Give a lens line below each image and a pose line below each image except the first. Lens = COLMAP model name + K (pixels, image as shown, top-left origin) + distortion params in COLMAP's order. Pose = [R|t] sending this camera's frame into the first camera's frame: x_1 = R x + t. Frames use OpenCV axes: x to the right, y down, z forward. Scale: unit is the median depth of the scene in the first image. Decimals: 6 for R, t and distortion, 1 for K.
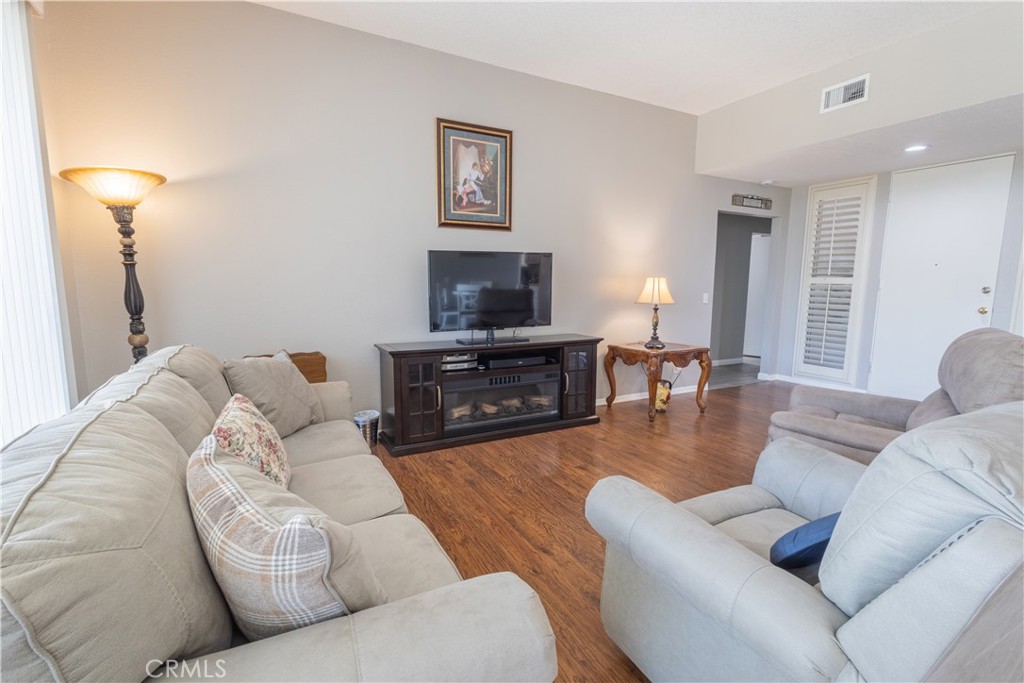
lens RADIAL K [[469.1, 0, 510.6], [0, 469.1, 341.9], [0, 0, 1]] dist [0.018799, -0.005543]
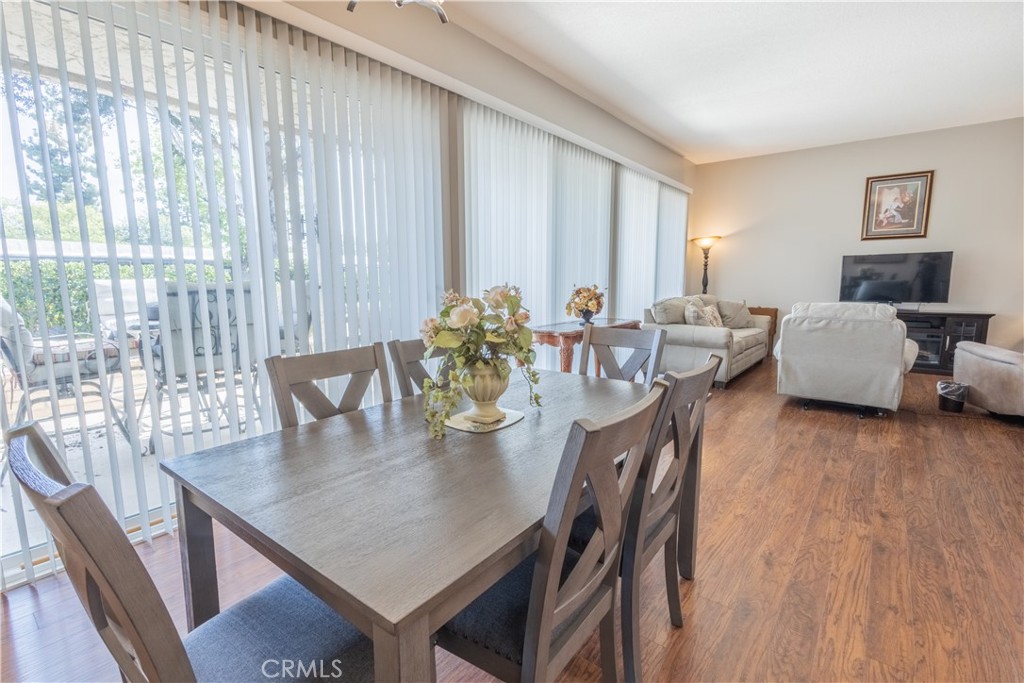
lens RADIAL K [[469.1, 0, 510.6], [0, 469.1, 341.9], [0, 0, 1]] dist [0.018799, -0.005543]
pose [[0.396532, 0.119152, -0.910255, 0.917197], [-0.109926, 0.990570, 0.081779, 0.113324], [0.911416, 0.067633, 0.405891, -0.799903]]
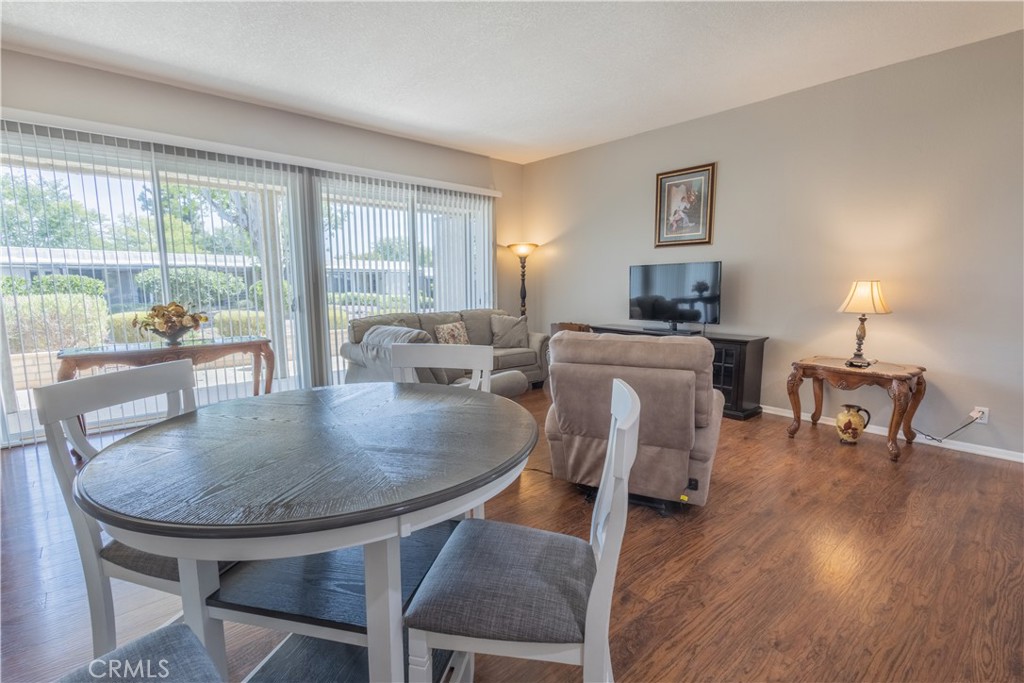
lens RADIAL K [[485.1, 0, 512.0], [0, 485.1, 341.5], [0, 0, 1]] dist [0.042891, -0.000315]
pose [[0.230148, 0.114465, -0.966400, 1.184449], [-0.123695, 0.988445, 0.087618, -0.037975], [0.965262, 0.099374, 0.241647, 0.237813]]
